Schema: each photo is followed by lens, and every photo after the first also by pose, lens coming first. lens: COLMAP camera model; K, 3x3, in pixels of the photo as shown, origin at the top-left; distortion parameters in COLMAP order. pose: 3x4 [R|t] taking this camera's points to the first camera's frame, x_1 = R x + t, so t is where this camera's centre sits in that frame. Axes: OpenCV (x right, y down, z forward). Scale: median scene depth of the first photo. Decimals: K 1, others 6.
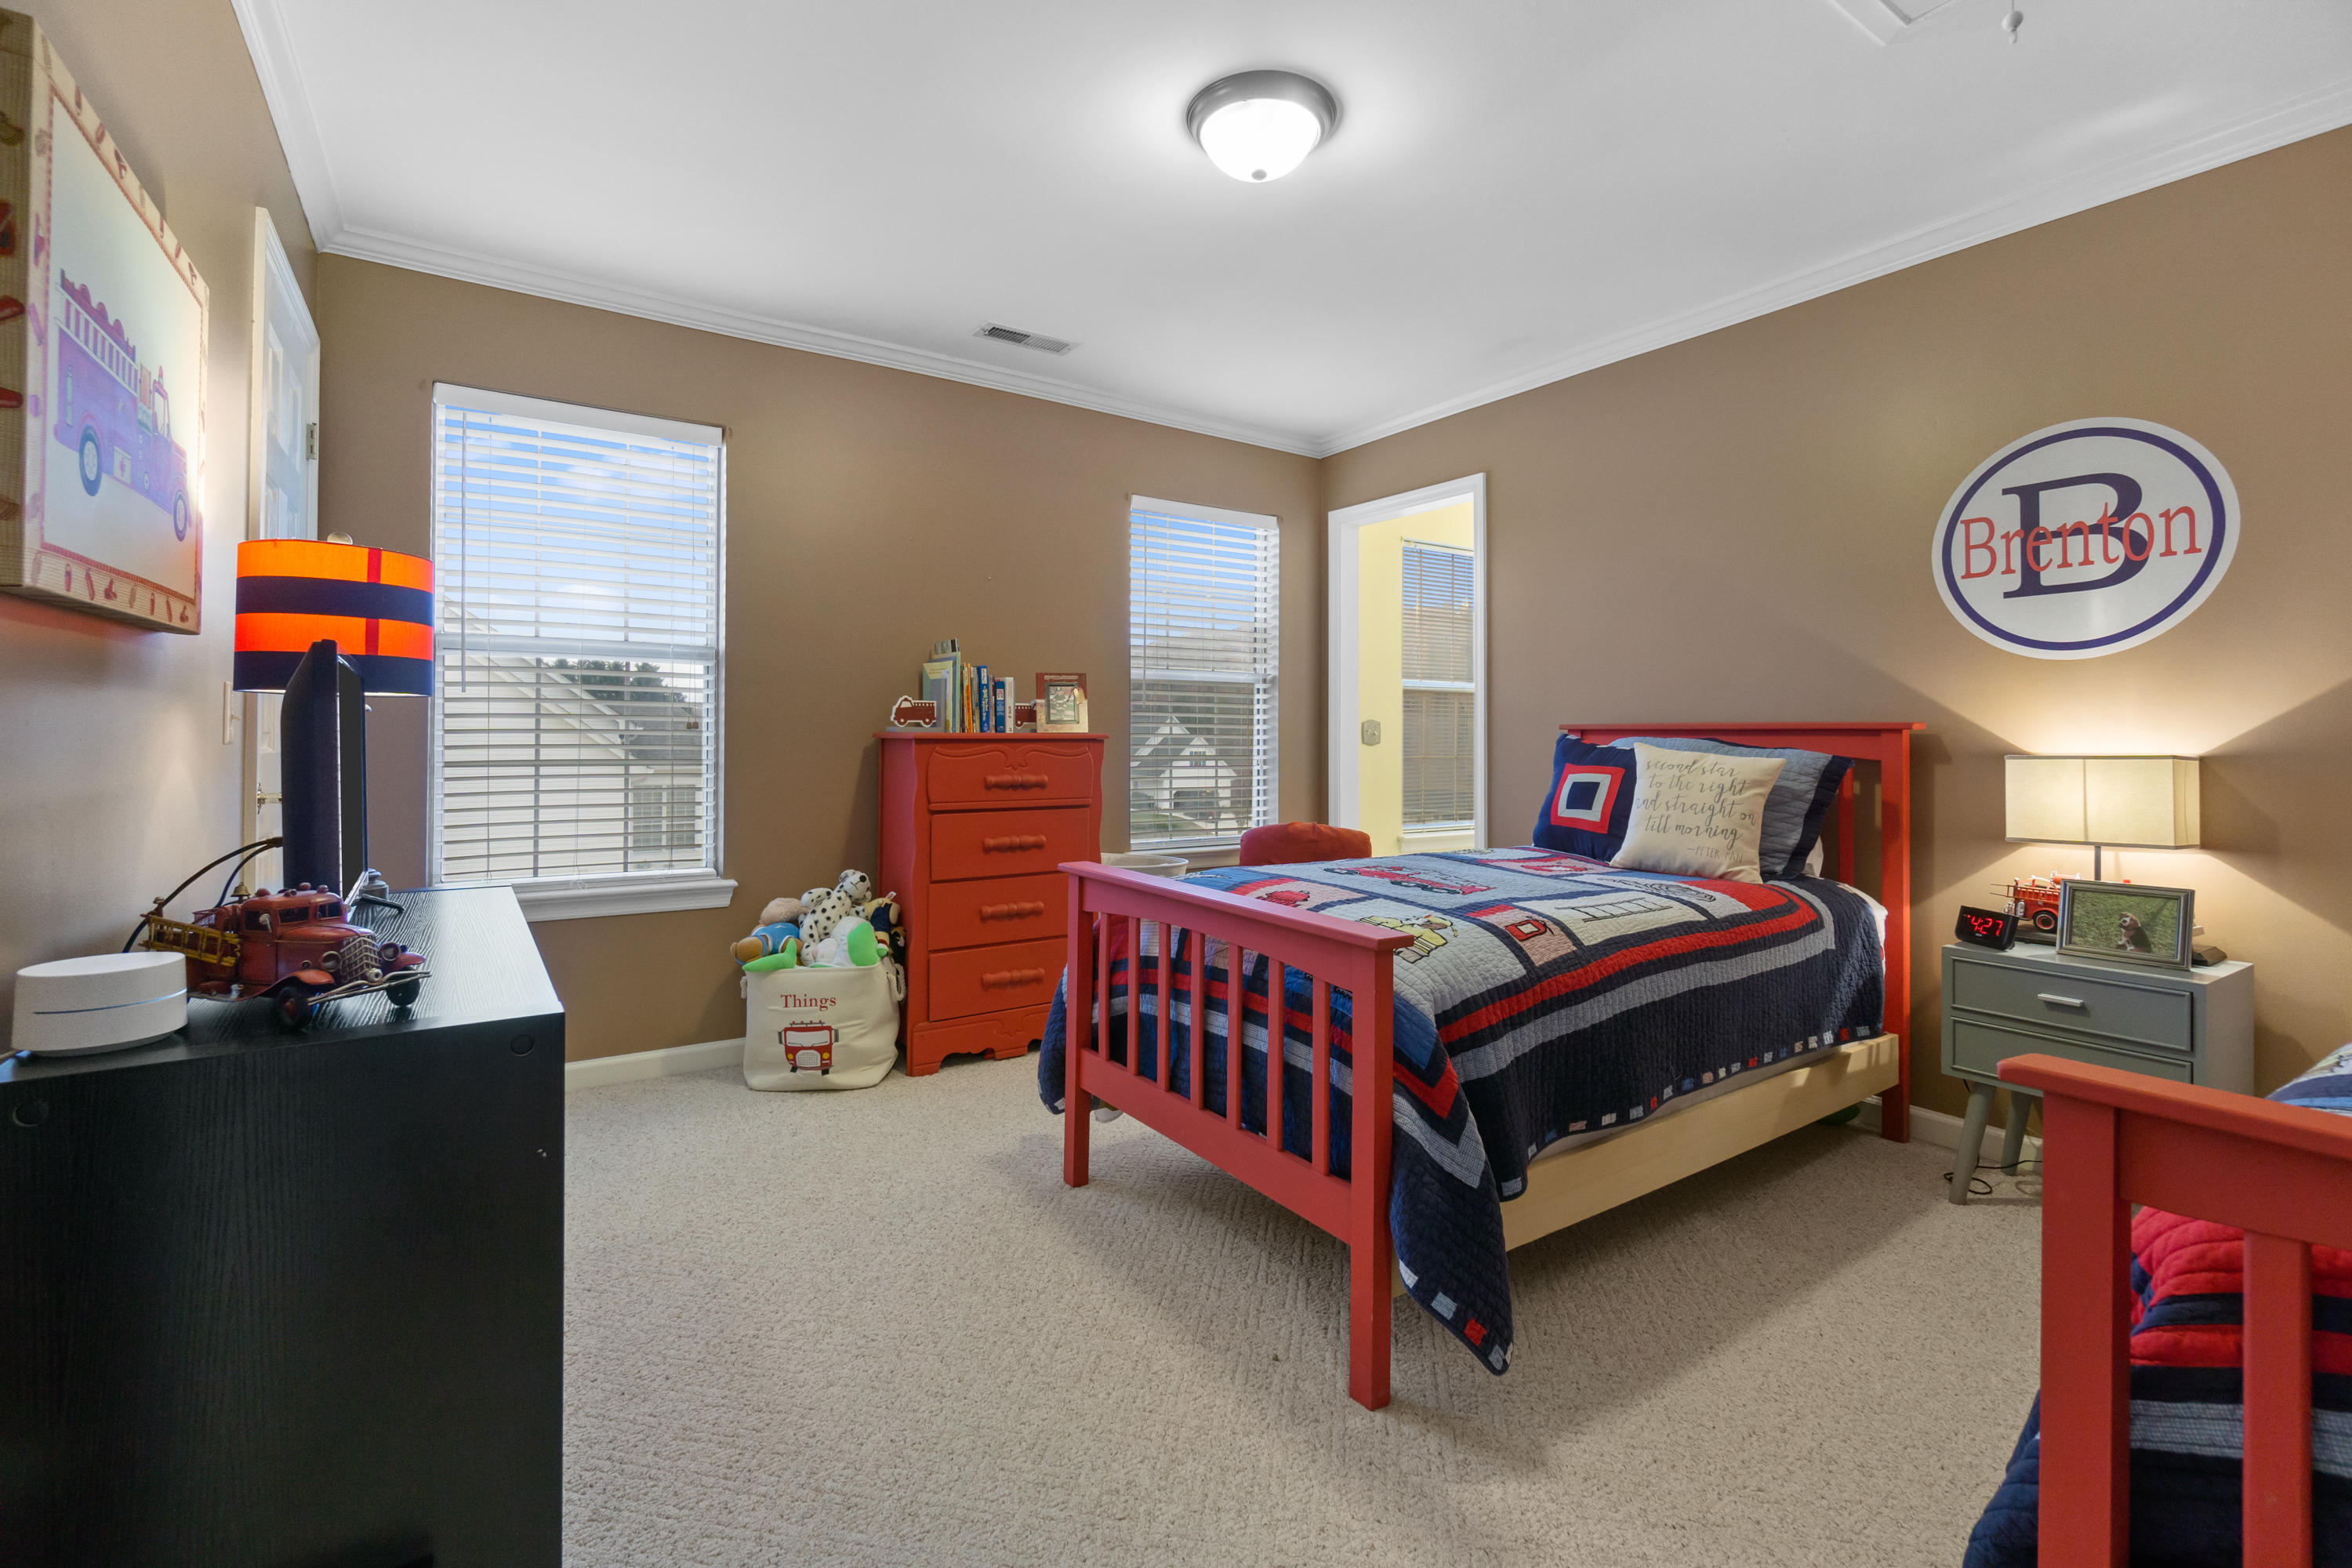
lens RADIAL K [[1028.2, 0, 1215.1], [0, 1028.2, 741.3], [0, 0, 1]] dist [-0.001031, -0.000649]
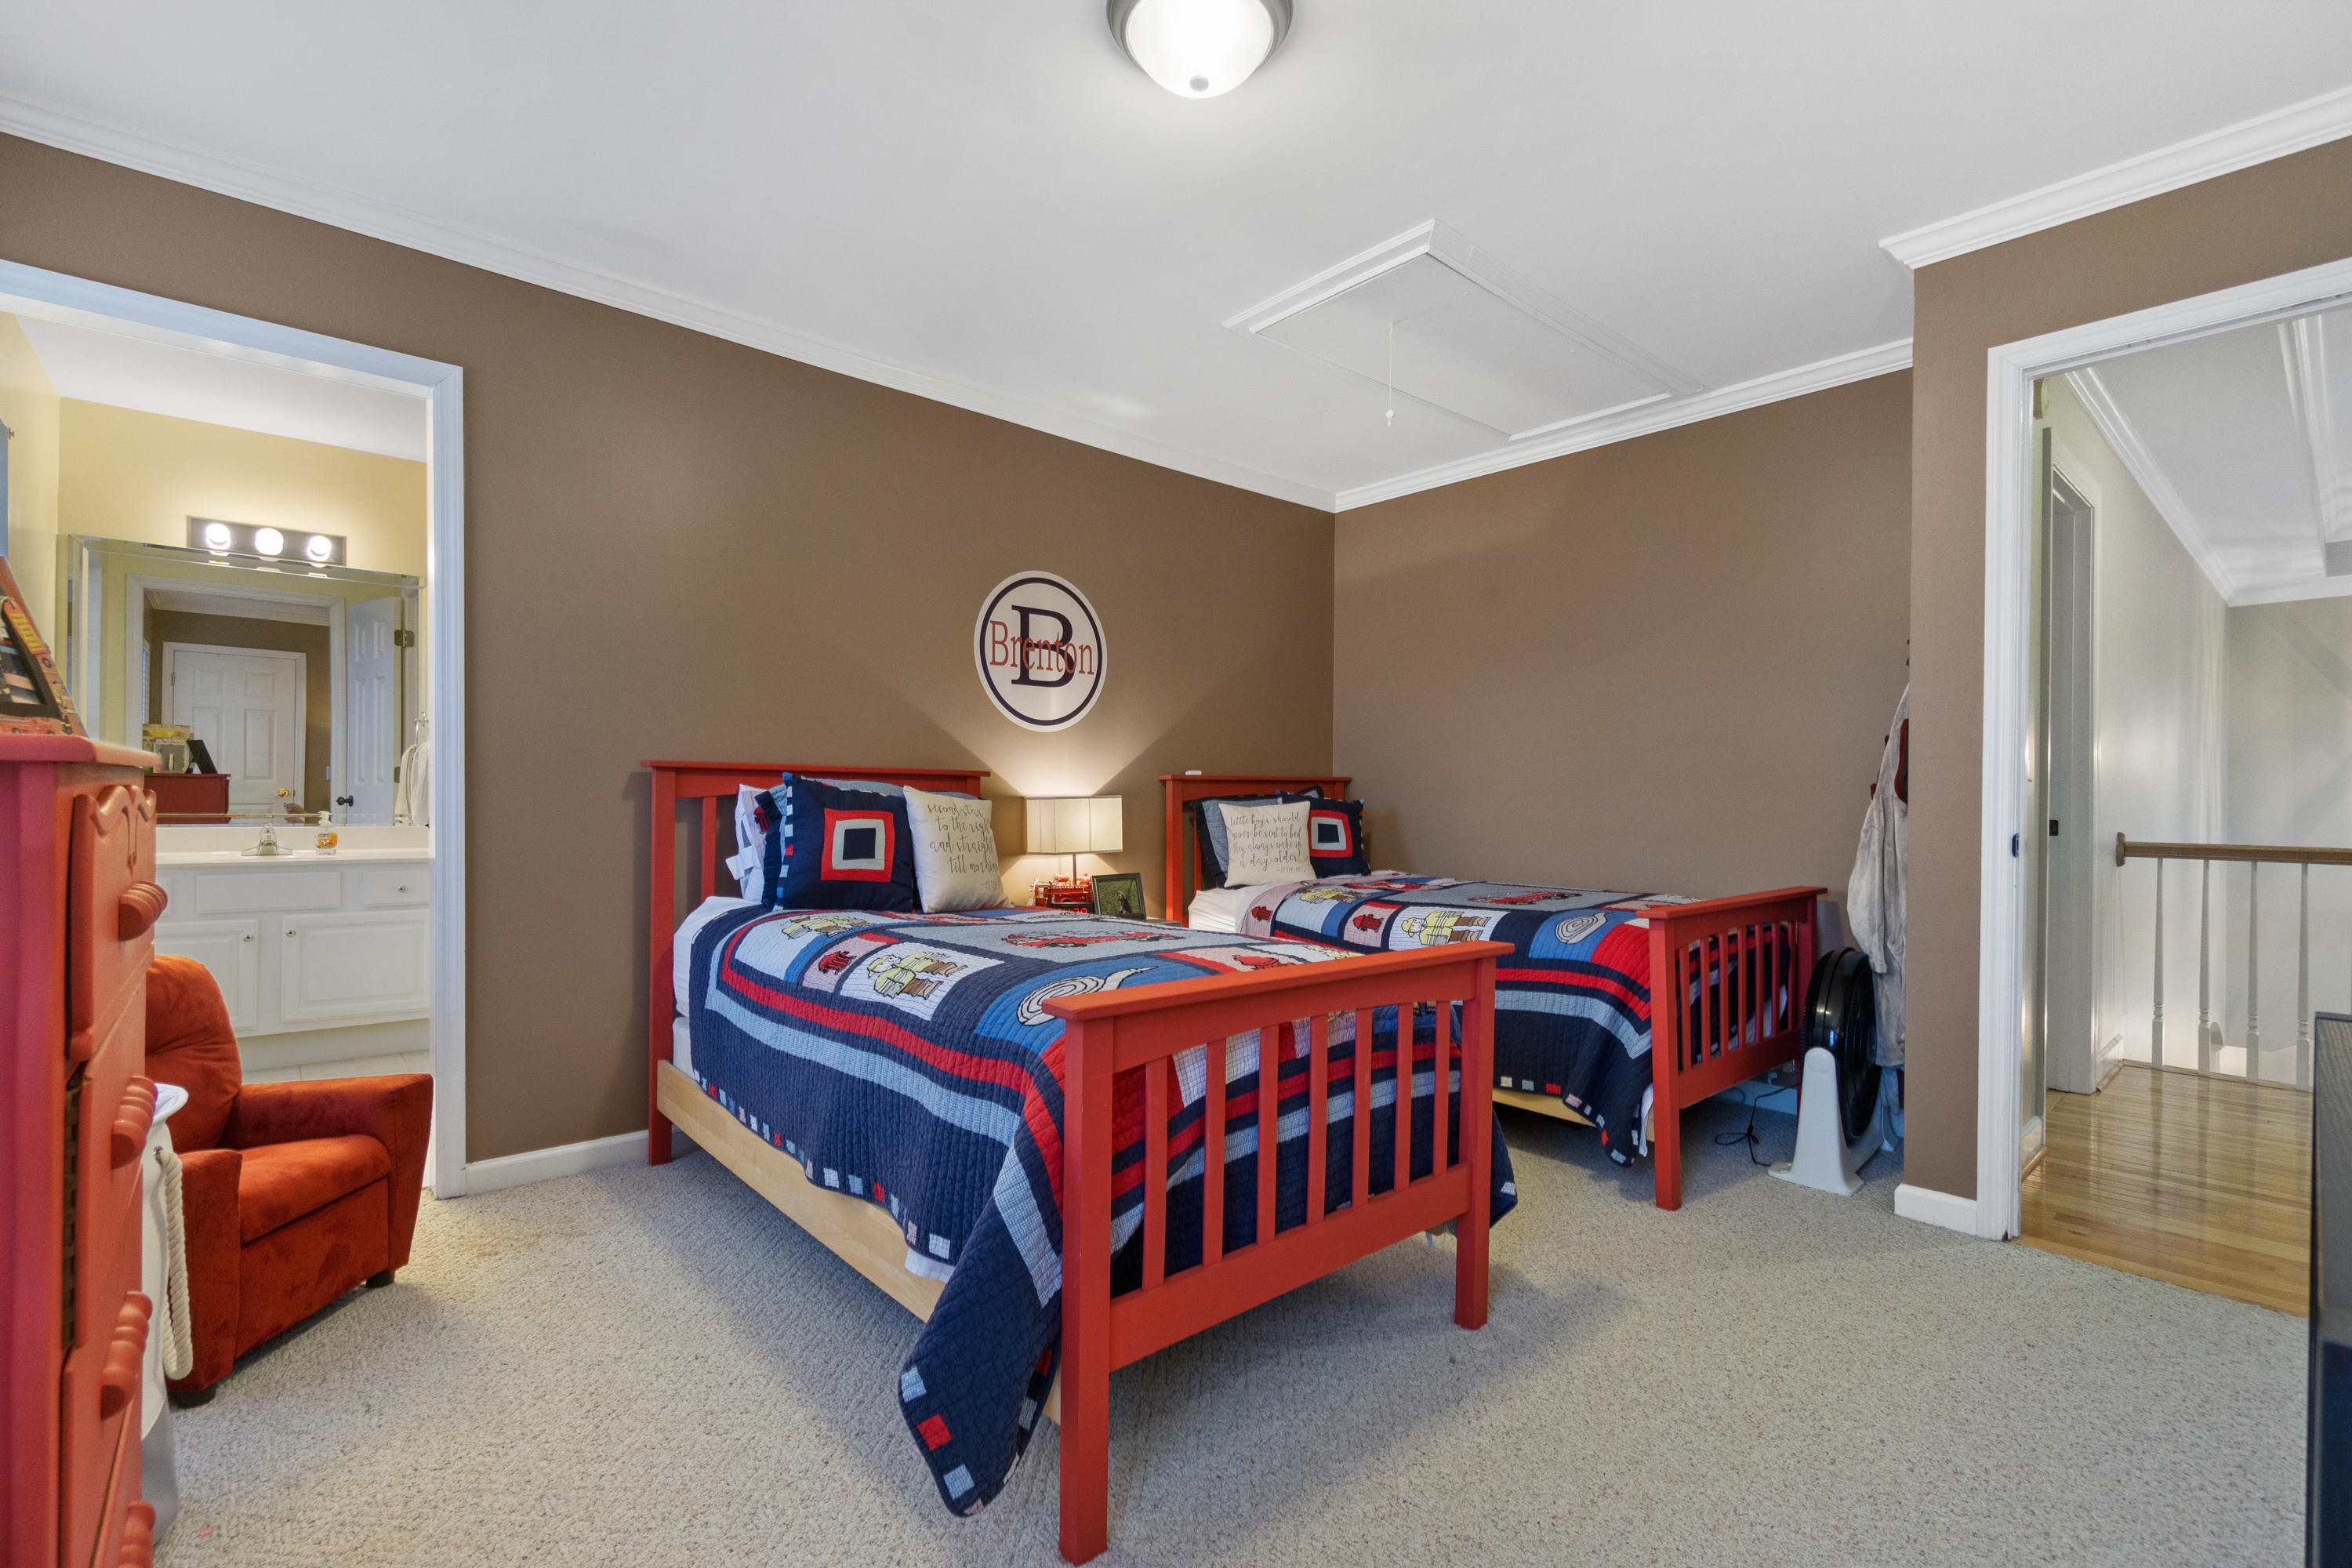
lens RADIAL K [[1028.2, 0, 1174.1], [0, 1028.2, 781.3], [0, 0, 1]] dist [-0.001031, -0.000649]
pose [[-0.086733, 0.006937, 0.996207, -0.662831], [-0.012345, 0.999891, -0.008038, 0.002004], [-0.996155, -0.012996, -0.086638, 0.928739]]
